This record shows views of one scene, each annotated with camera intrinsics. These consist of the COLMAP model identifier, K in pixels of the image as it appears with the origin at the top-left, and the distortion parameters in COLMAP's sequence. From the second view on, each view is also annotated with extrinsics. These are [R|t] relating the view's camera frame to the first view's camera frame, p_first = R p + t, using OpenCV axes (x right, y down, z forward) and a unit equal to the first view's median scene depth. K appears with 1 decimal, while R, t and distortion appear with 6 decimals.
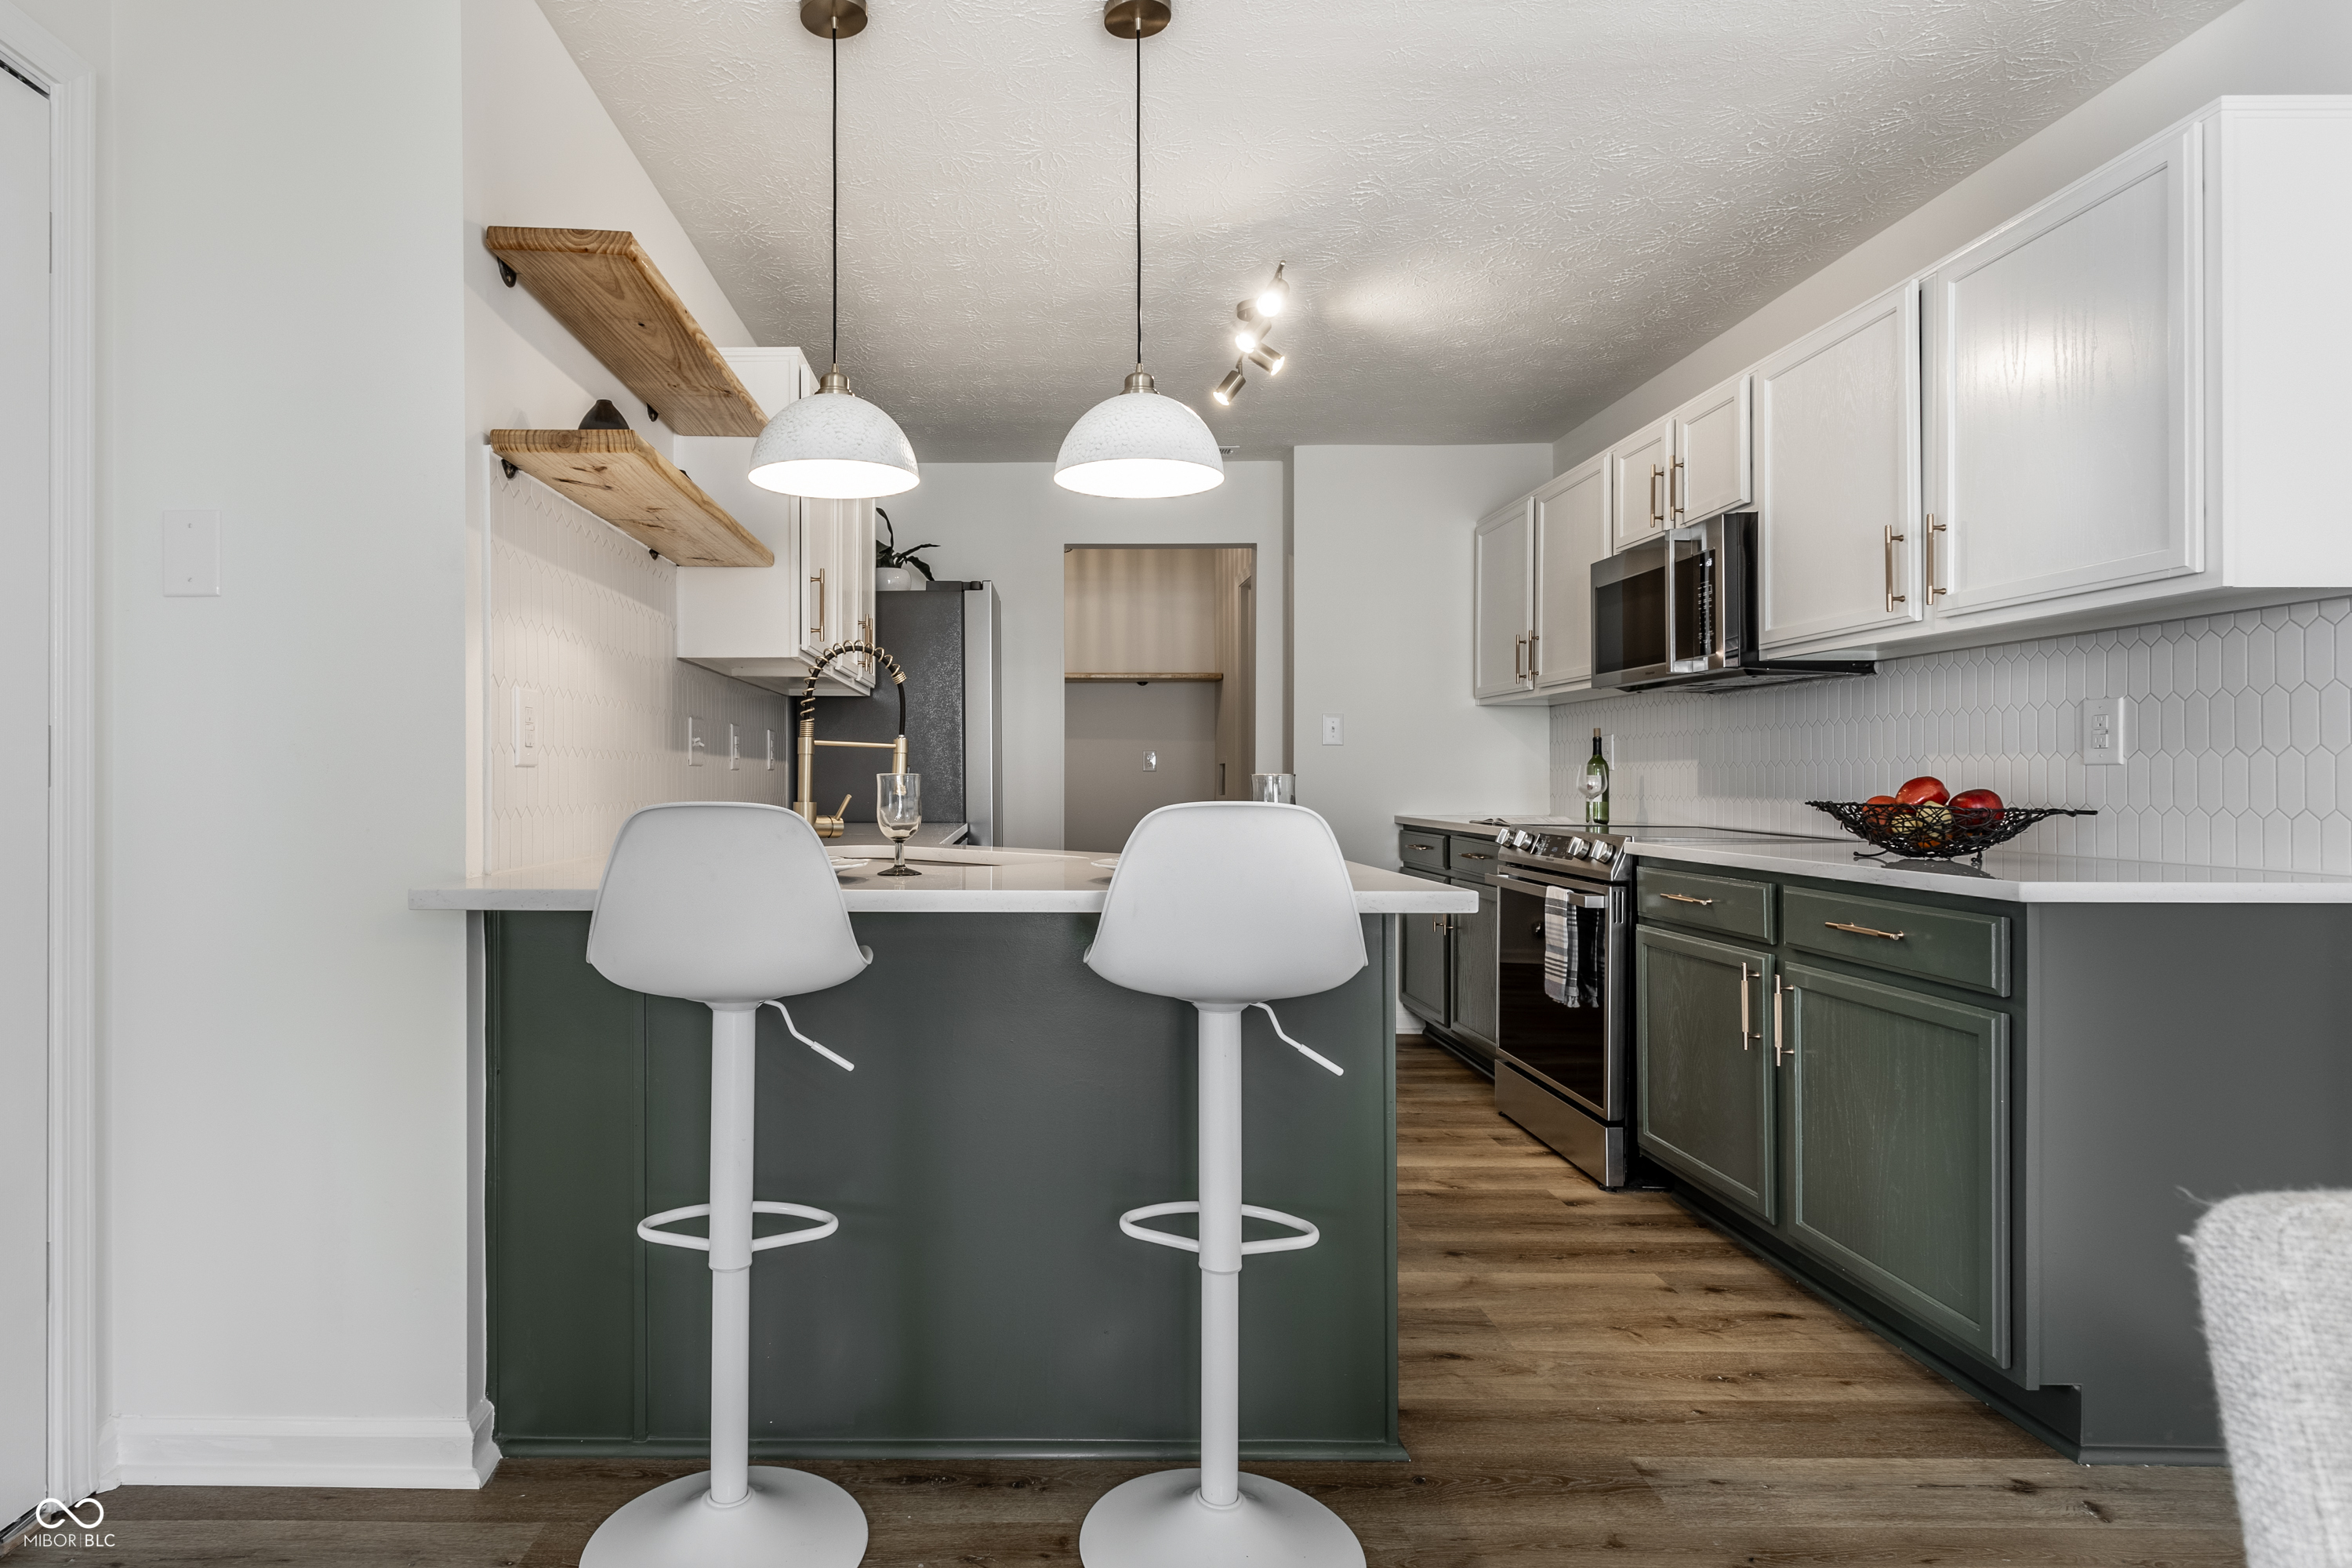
lens RADIAL K [[1178.4, 0, 1043.8], [0, 1178.4, 776.6], [0, 0, 1]] dist [-0.004771, 0.003087]
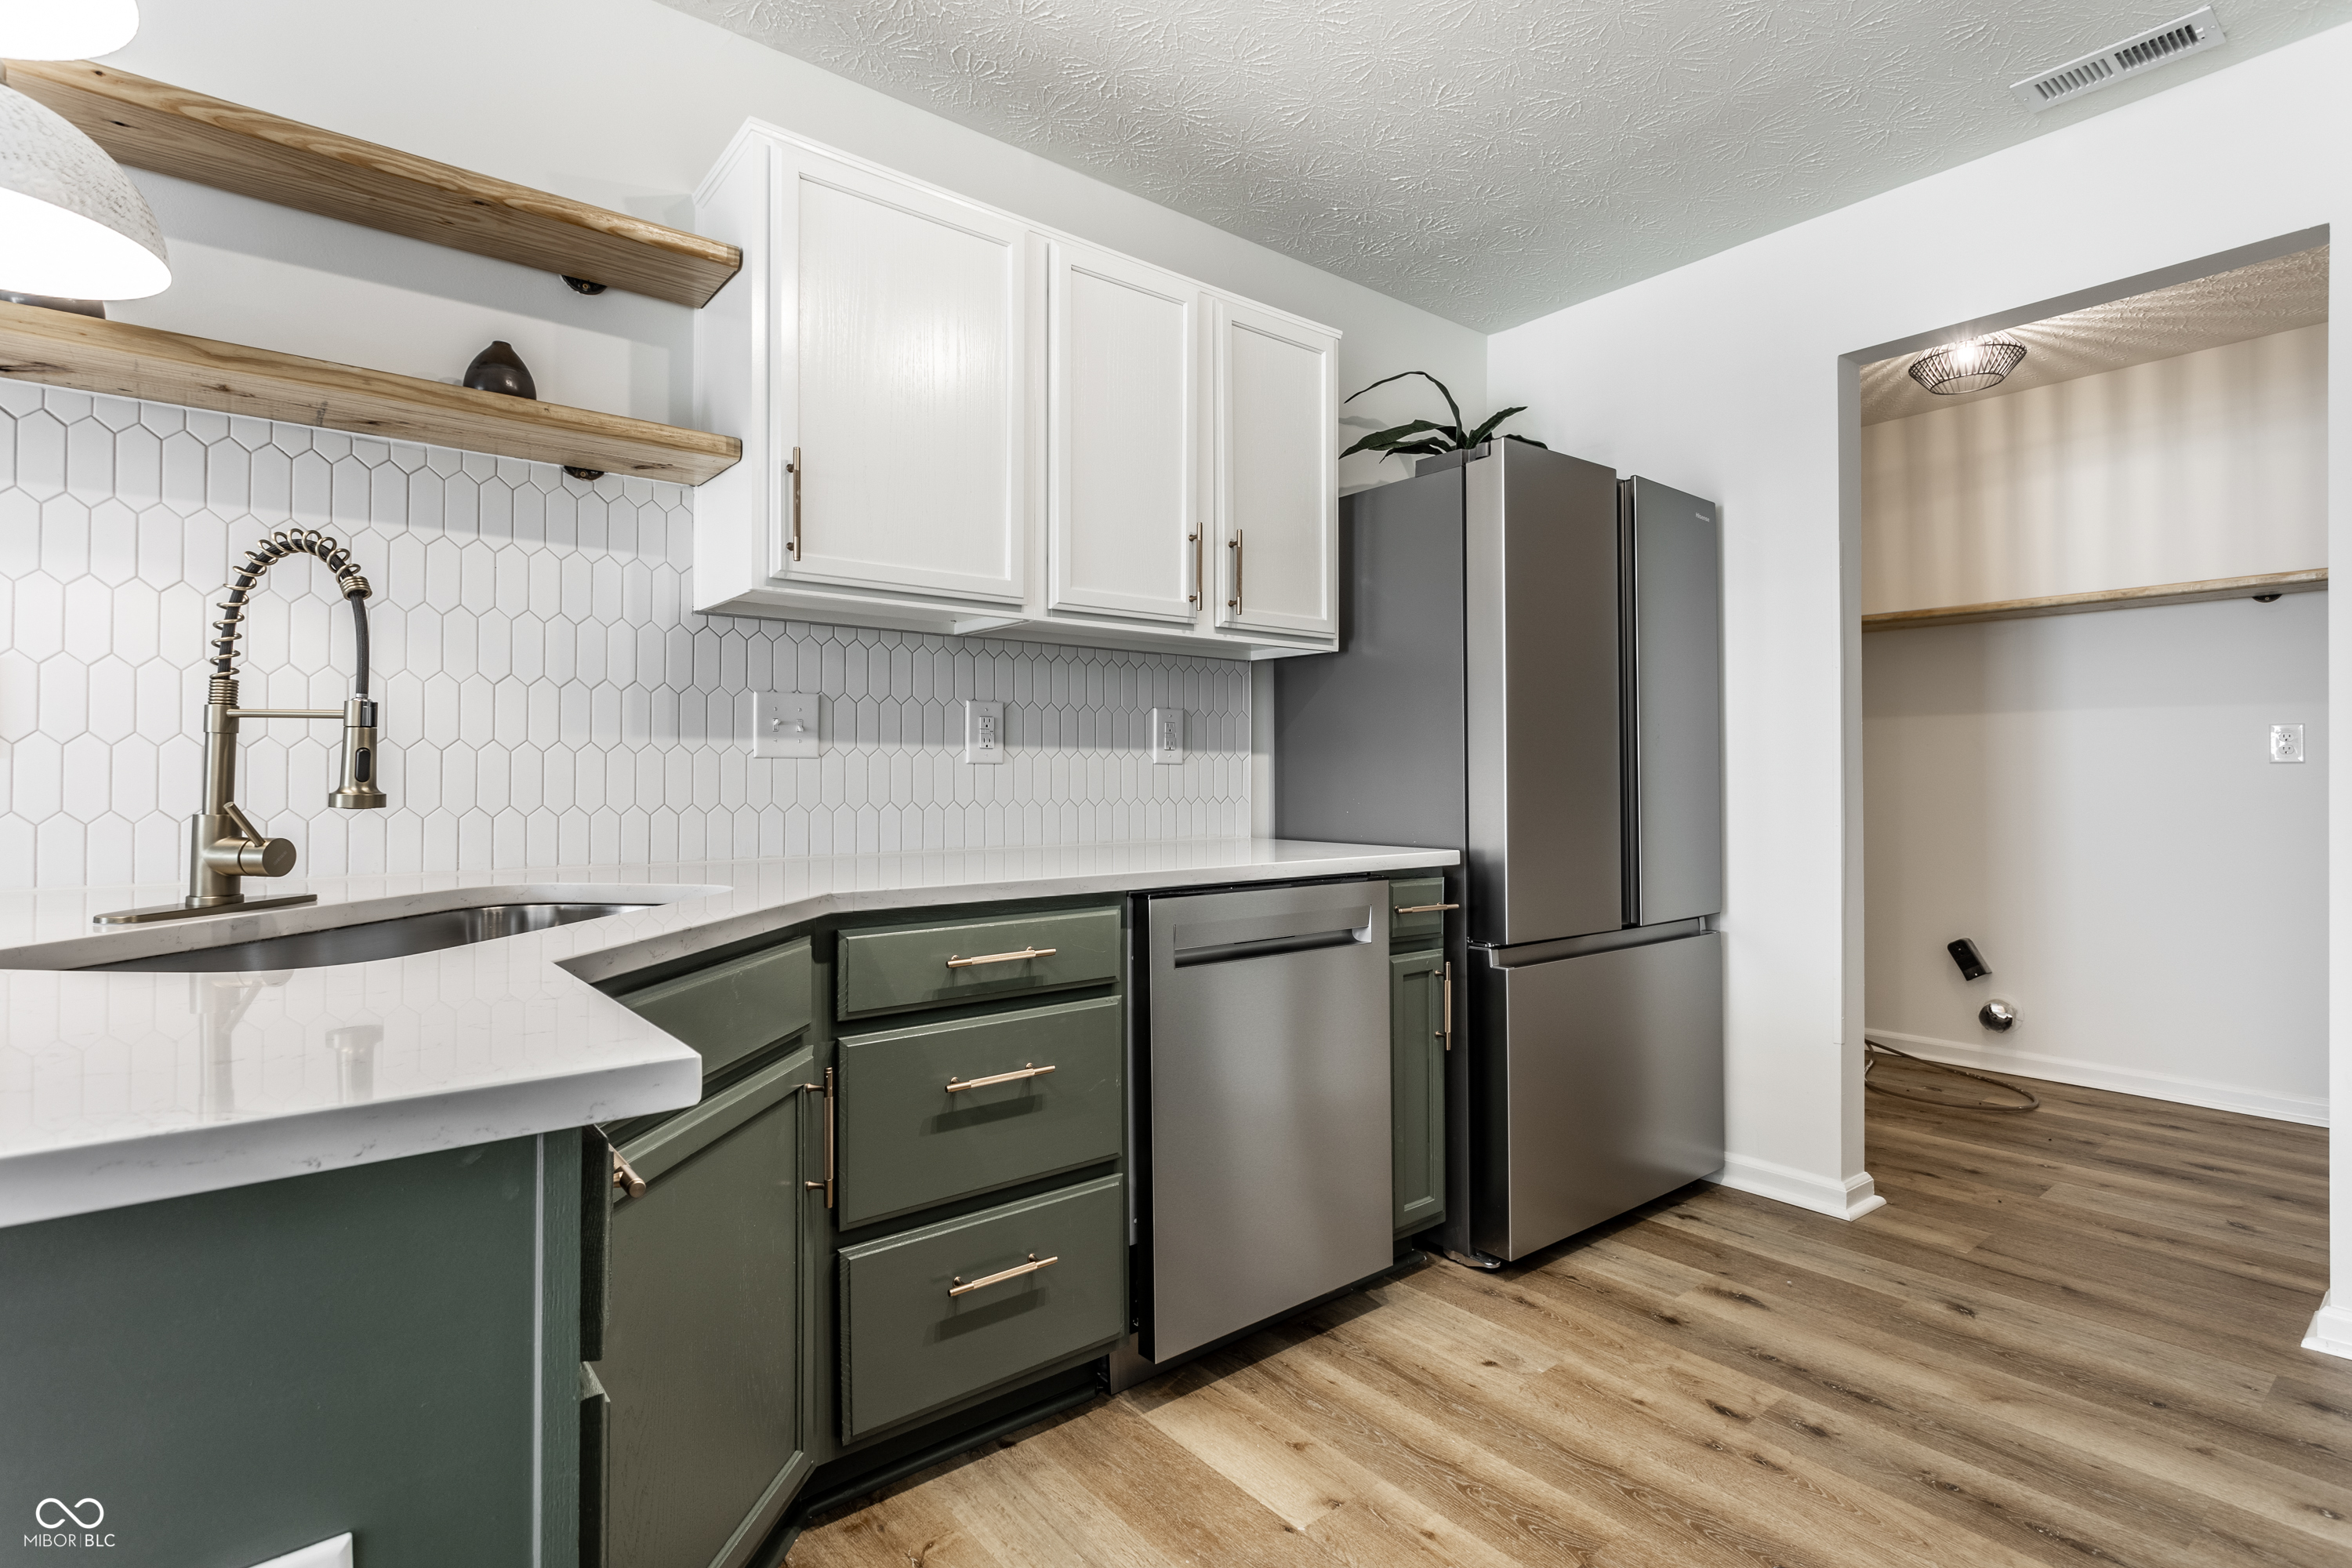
lens RADIAL K [[1126.7, 0, 1182.9], [0, 1126.7, 763.4], [0, 0, 1]] dist [-0.001221, -0.000133]
pose [[0.635695, -0.011406, -0.771856, 0.423419], [0.002324, 0.999915, -0.012861, 0.003765], [0.771937, 0.006382, 0.635667, 0.777459]]
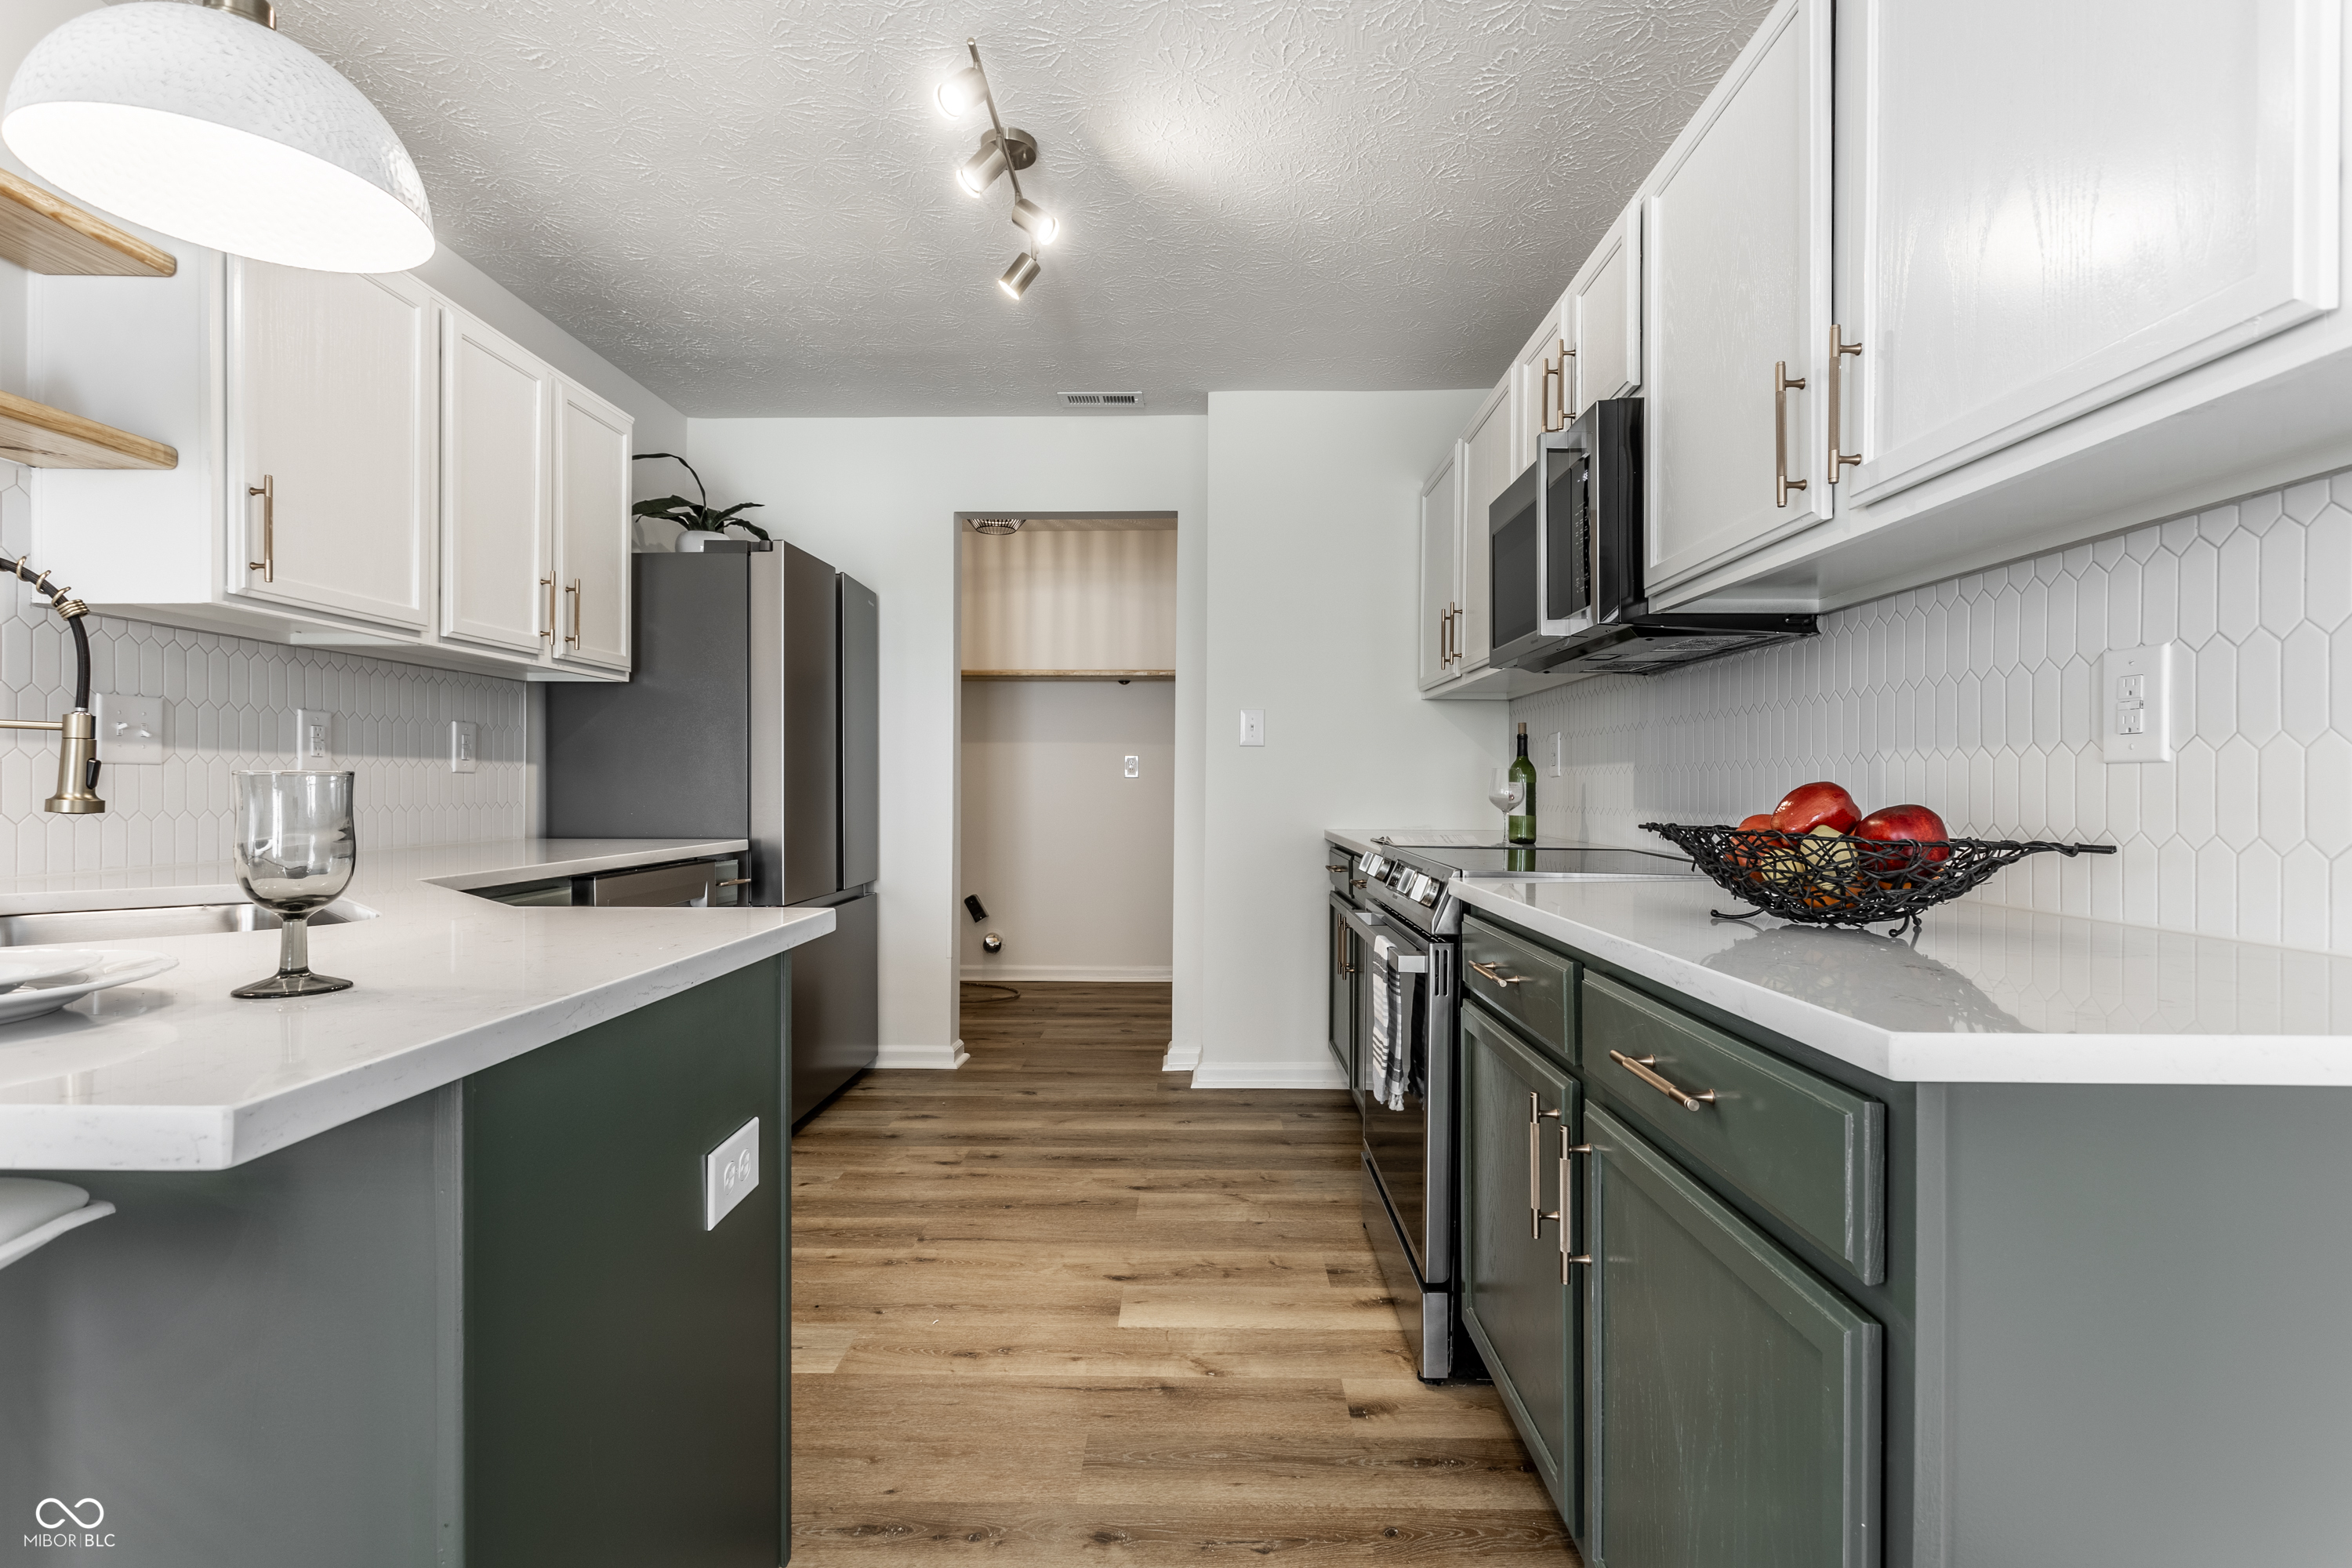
lens RADIAL K [[1097.5, 0, 1186.3], [0, 1097.5, 787.6], [0, 0, 1]] dist [0.000309, 0.001074]
pose [[0.999974, 0.002360, -0.006802, 0.356385], [-0.002339, 0.999993, 0.003077, 0.001340], [0.006810, -0.003061, 0.999972, 0.372150]]
